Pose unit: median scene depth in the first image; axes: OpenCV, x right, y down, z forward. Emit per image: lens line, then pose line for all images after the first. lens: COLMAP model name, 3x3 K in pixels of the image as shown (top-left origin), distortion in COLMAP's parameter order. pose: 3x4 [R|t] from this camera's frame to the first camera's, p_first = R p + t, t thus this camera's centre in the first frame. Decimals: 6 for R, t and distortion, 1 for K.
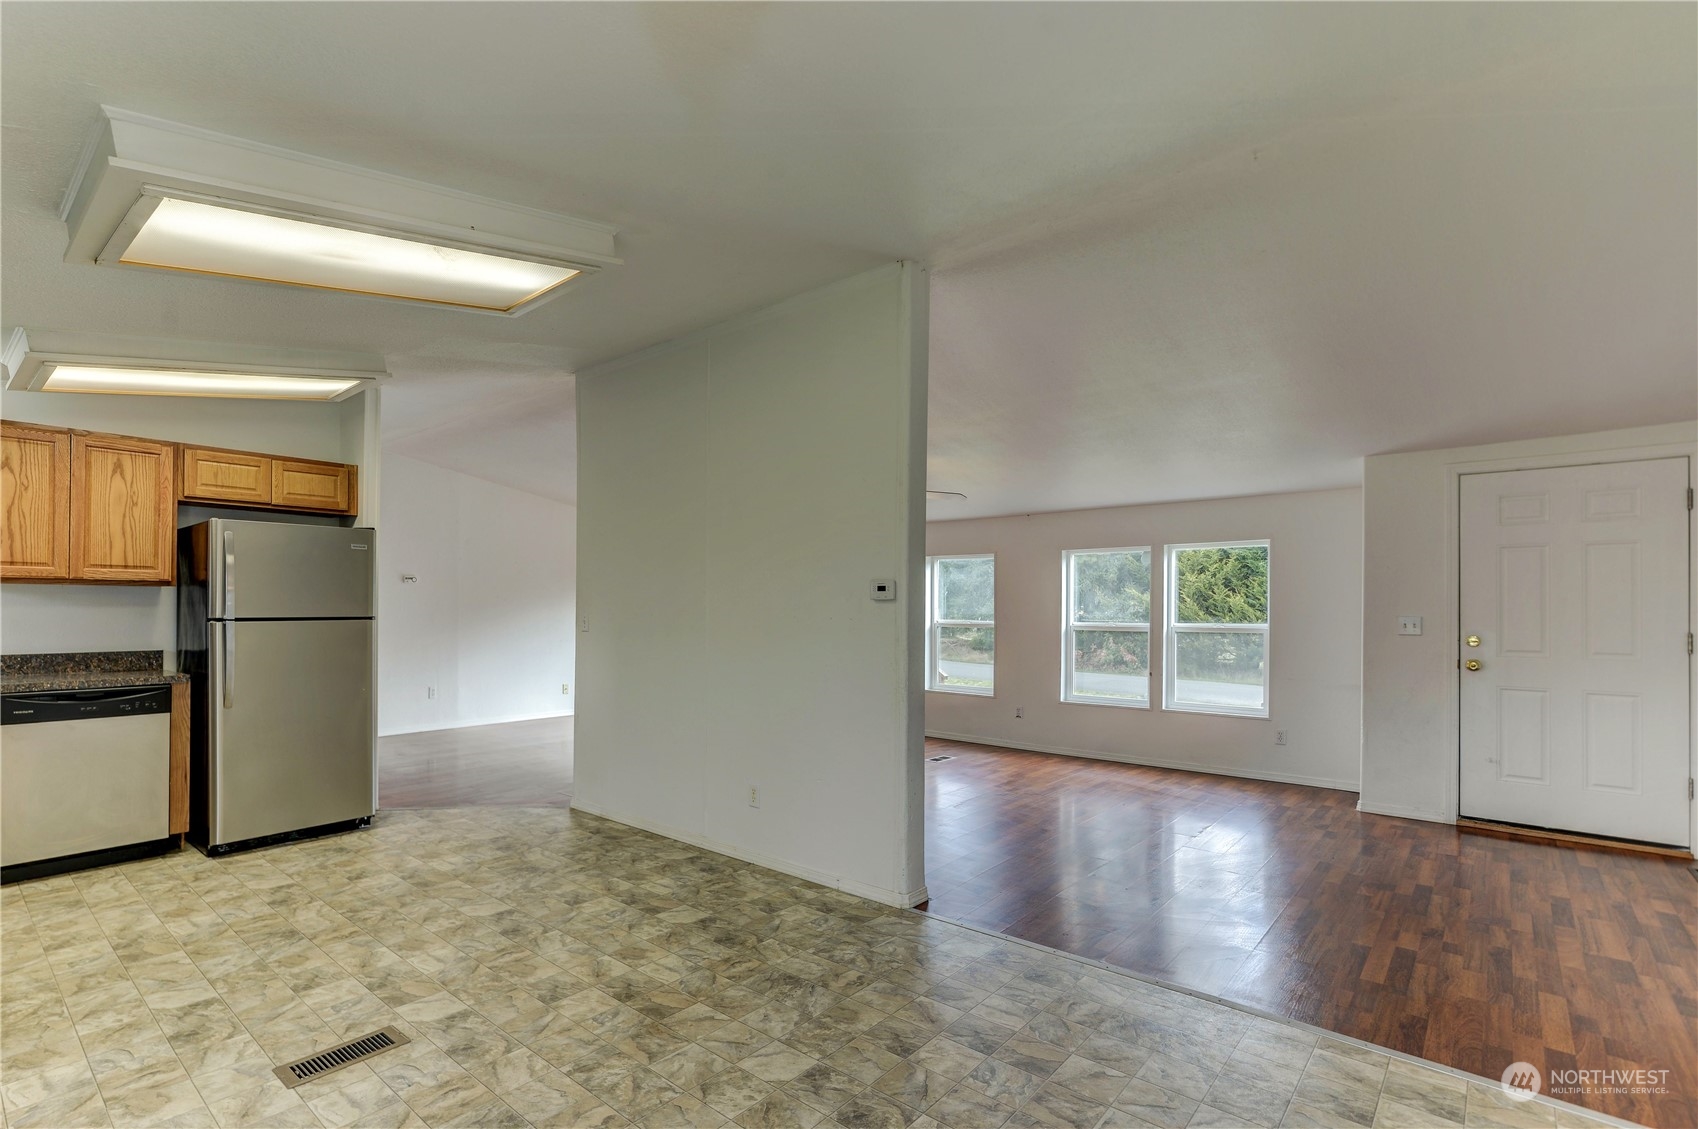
lens RADIAL K [[785.0, 0, 802.0], [0, 785.0, 603.3], [0, 0, 1]] dist [0.001499, -0.000005]
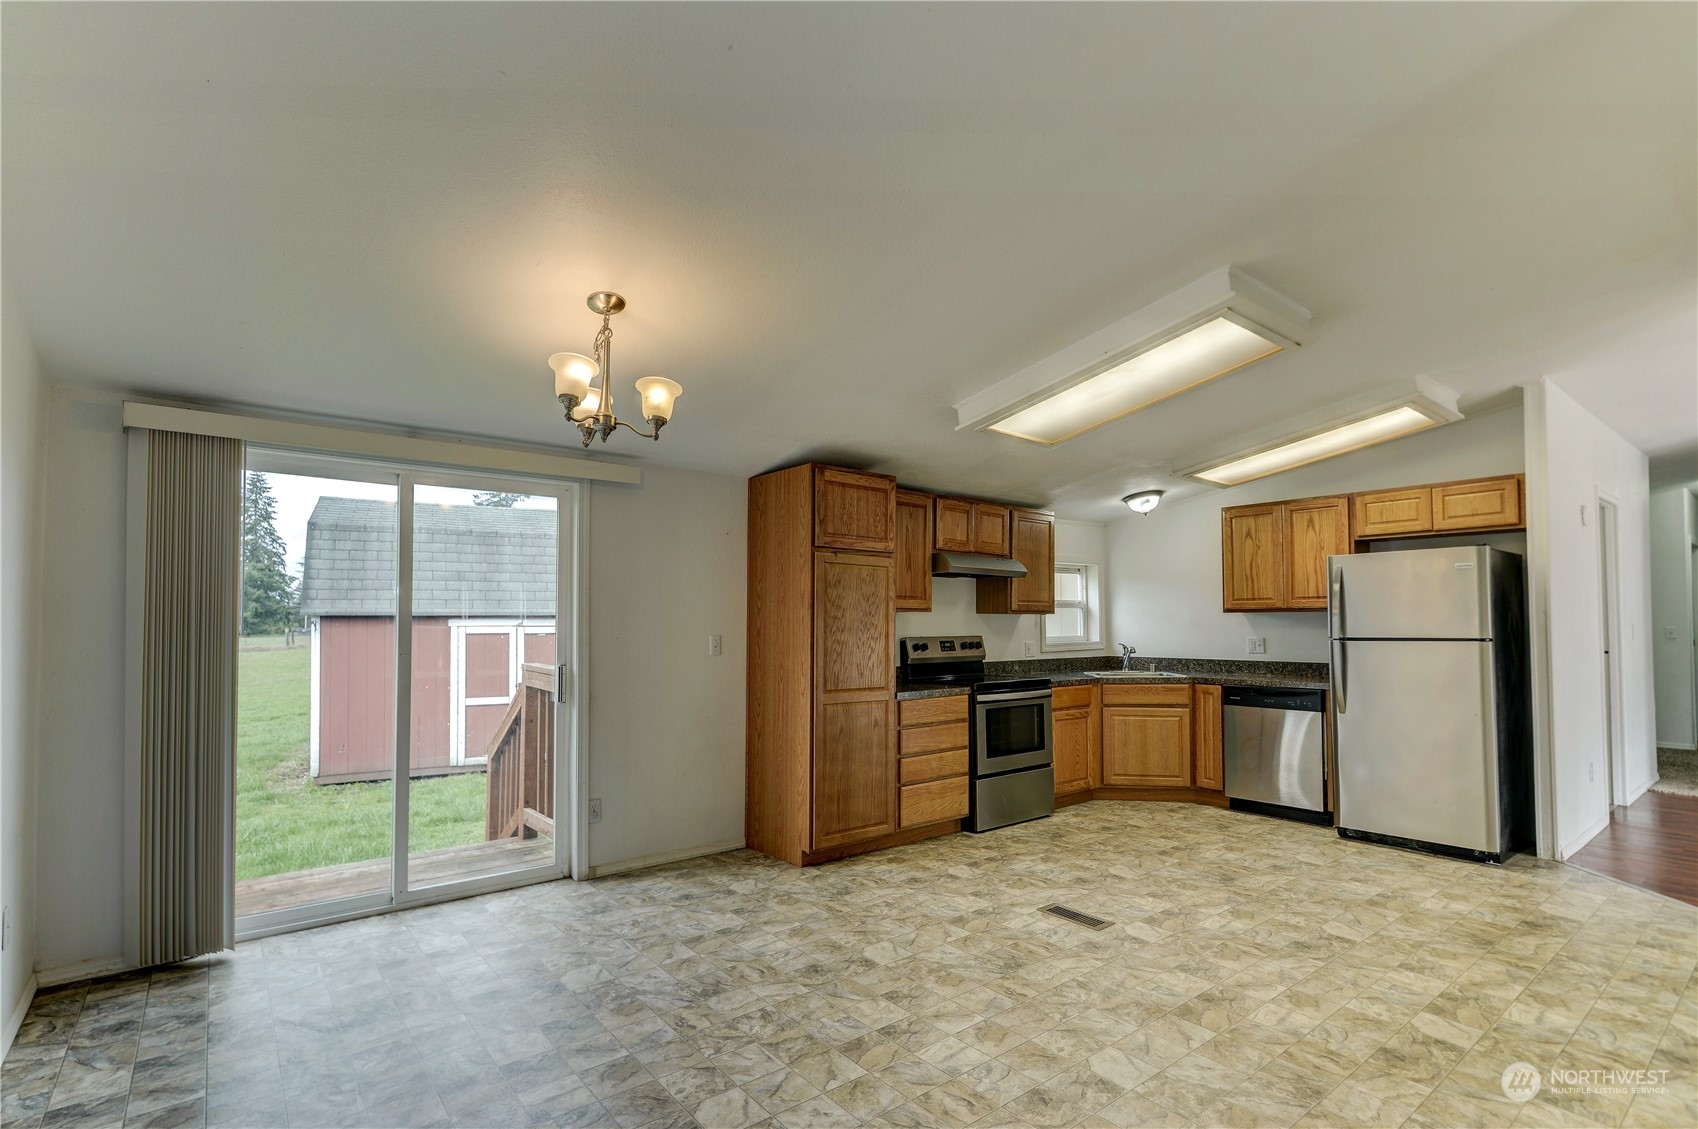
lens RADIAL K [[785.0, 0, 813.0], [0, 785.0, 612.0], [0, 0, 1]] dist [0.001499, -0.000005]
pose [[-0.187774, -0.022425, -0.981956, 0.615993], [0.007125, 0.999682, -0.024192, 0.003016], [0.982186, -0.011539, -0.187554, 0.458614]]
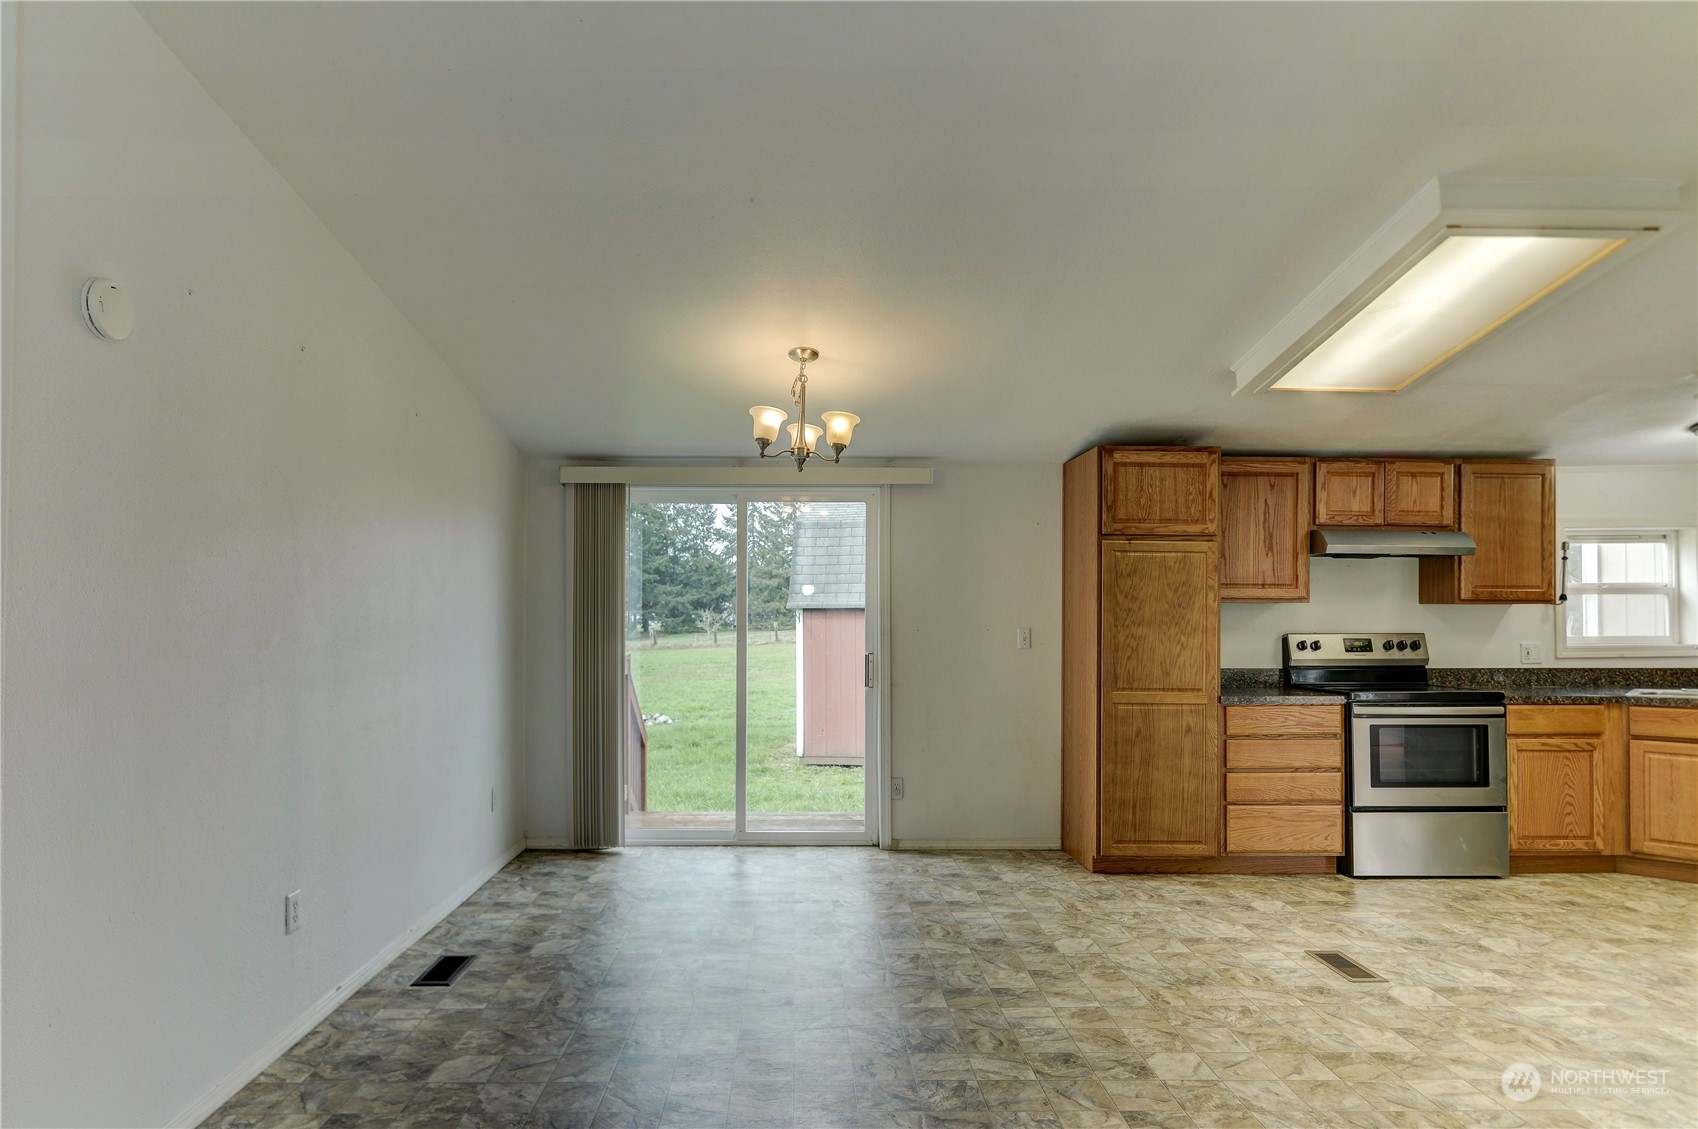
lens RADIAL K [[954.1, 0, 820.9], [0, 954.1, 618.2], [0, 0, 1]] dist [0.005654, -0.001099]
pose [[-0.727738, -0.007064, -0.685819, 0.668297], [-0.001314, 0.999959, -0.008906, 0.006554], [0.685854, -0.005580, -0.727718, 0.909767]]
